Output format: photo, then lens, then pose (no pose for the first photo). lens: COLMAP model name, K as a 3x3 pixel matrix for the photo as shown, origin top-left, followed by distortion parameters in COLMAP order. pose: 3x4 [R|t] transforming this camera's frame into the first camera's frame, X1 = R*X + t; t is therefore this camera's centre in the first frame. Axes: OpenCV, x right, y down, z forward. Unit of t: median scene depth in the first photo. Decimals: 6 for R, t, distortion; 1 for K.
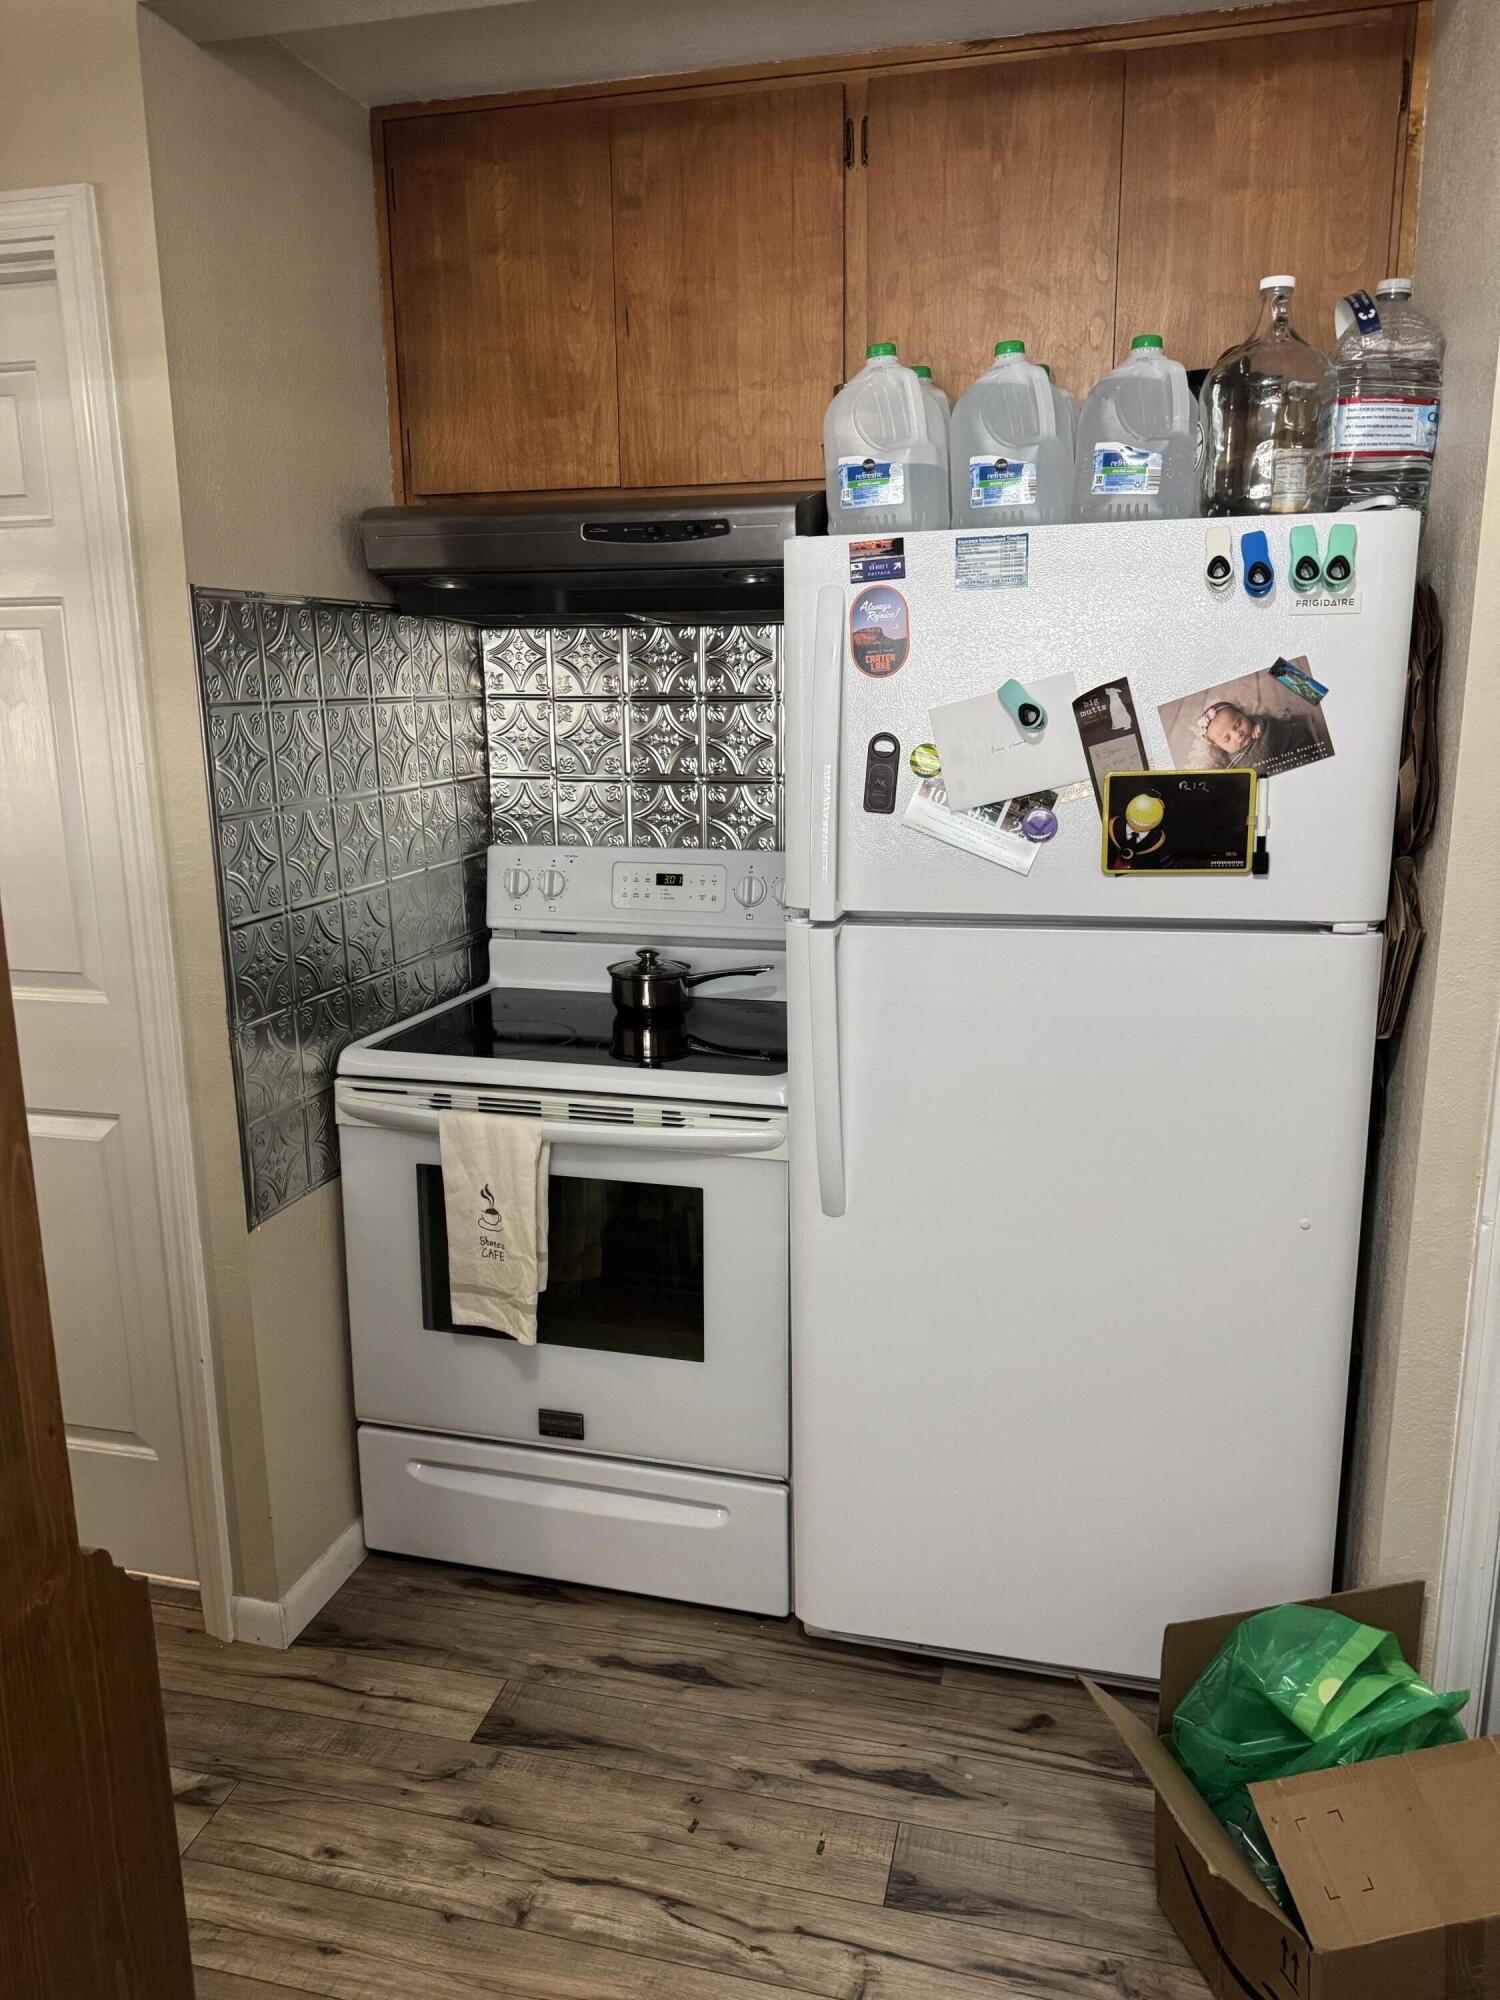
lens RADIAL K [[1428.4, 0, 750.0], [0, 1428.4, 1000.0], [0, 0, 1]] dist [0.008967, -0.001945]
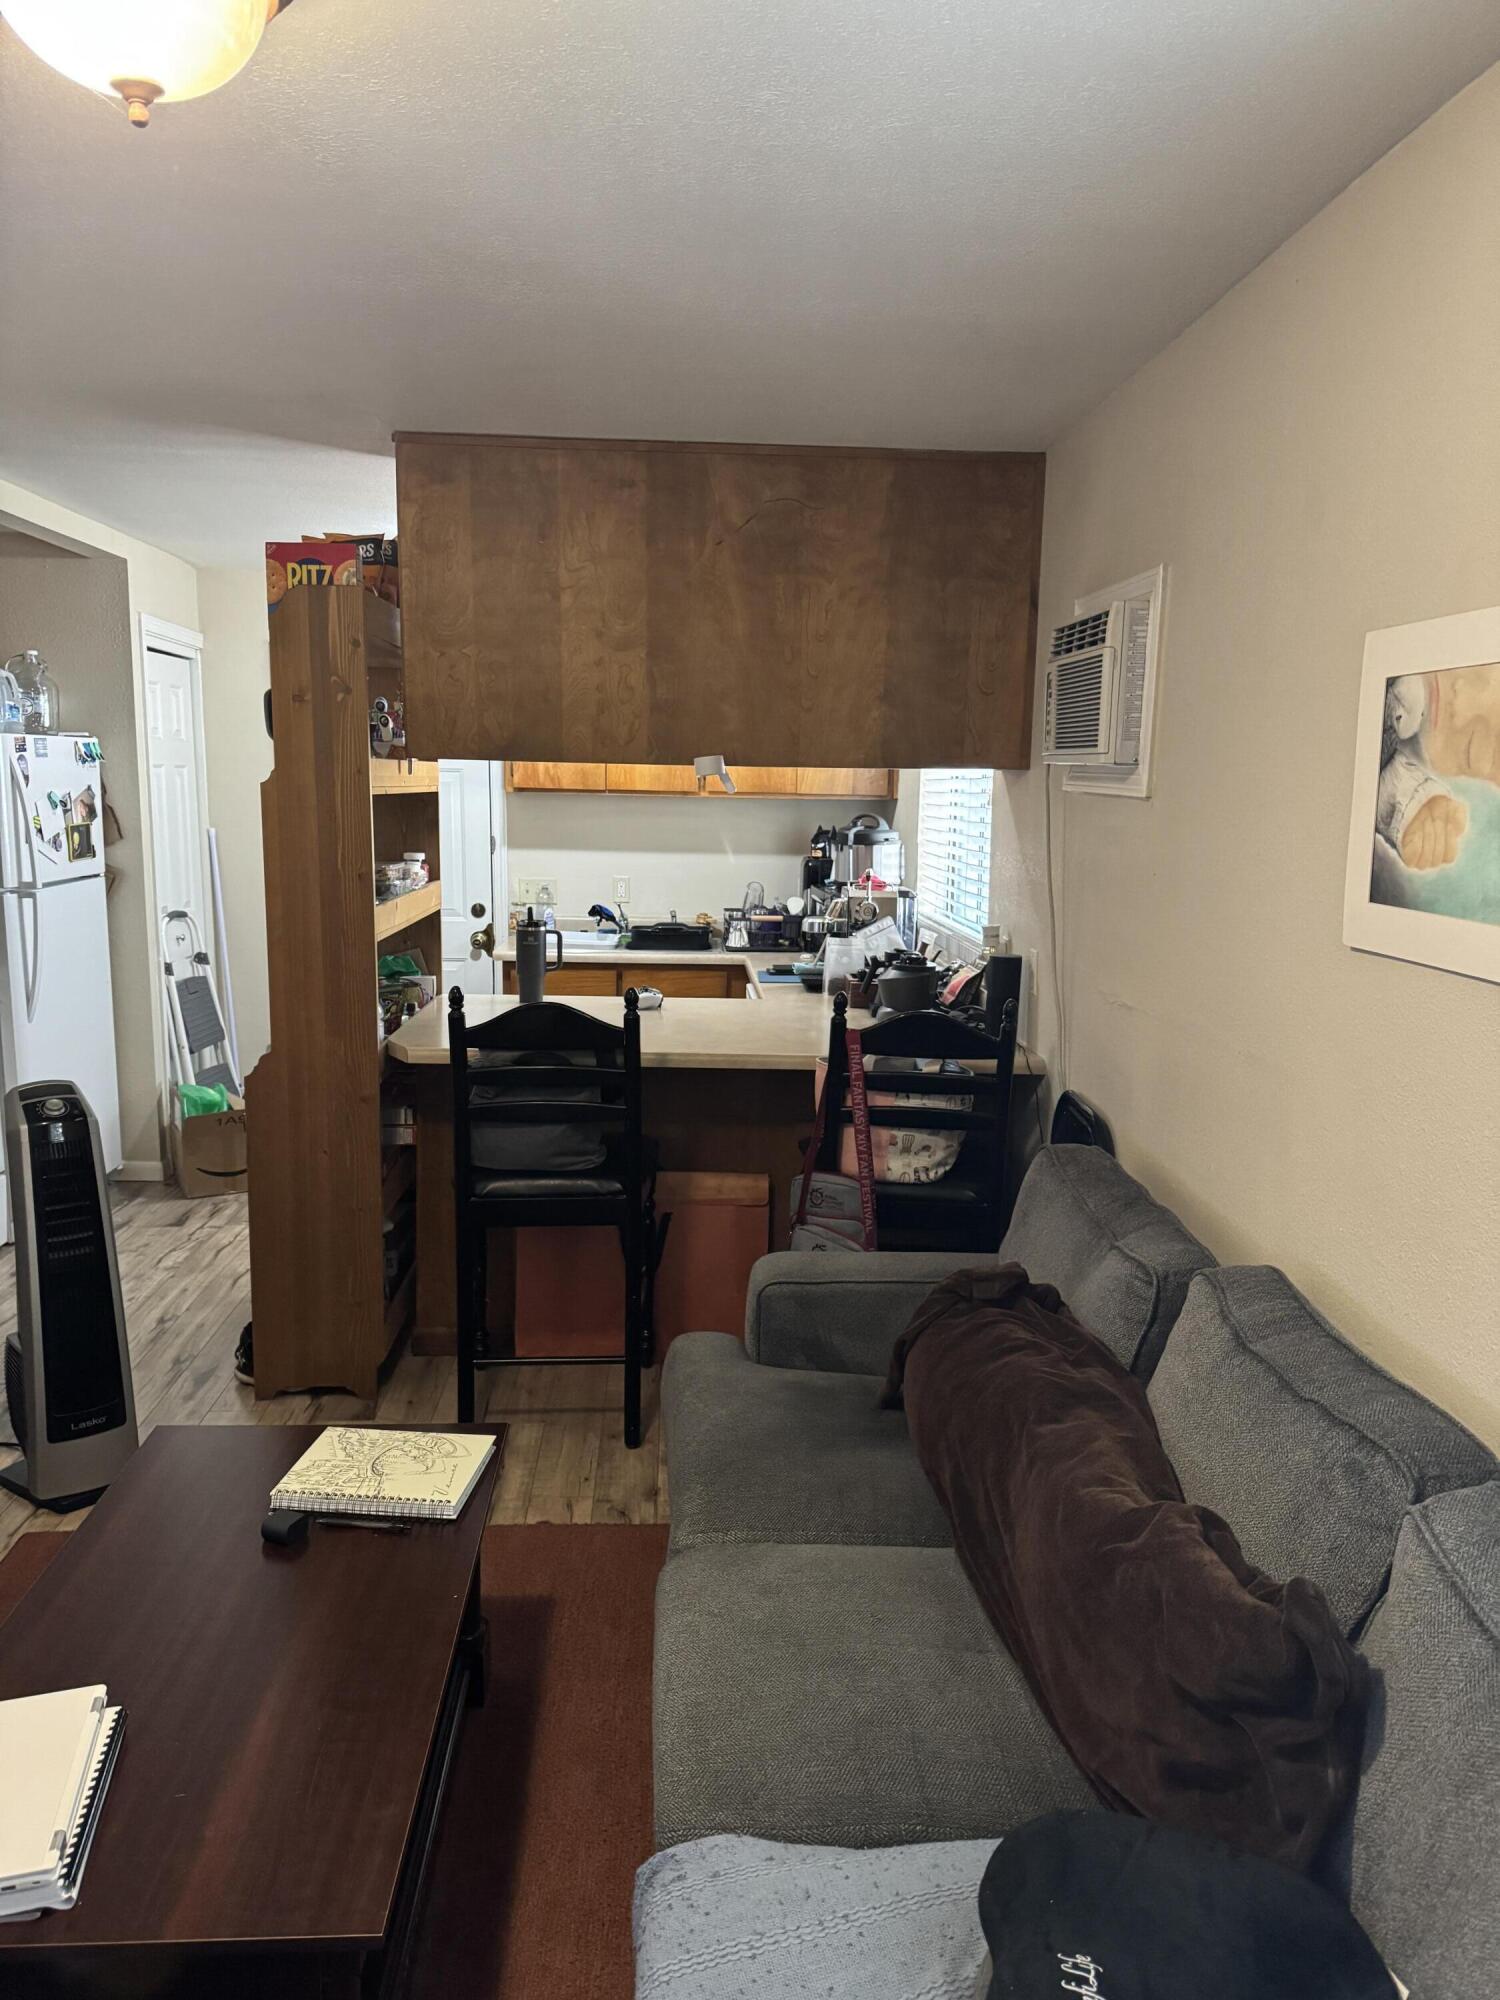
lens RADIAL K [[1428.4, 0, 750.0], [0, 1428.4, 1000.0], [0, 0, 1]] dist [0.008967, -0.001945]
pose [[-0.288465, -0.142131, 0.946883, -2.839757], [0.195610, 0.959316, 0.203590, -0.143420], [-0.937296, 0.243948, -0.248927, 0.557130]]
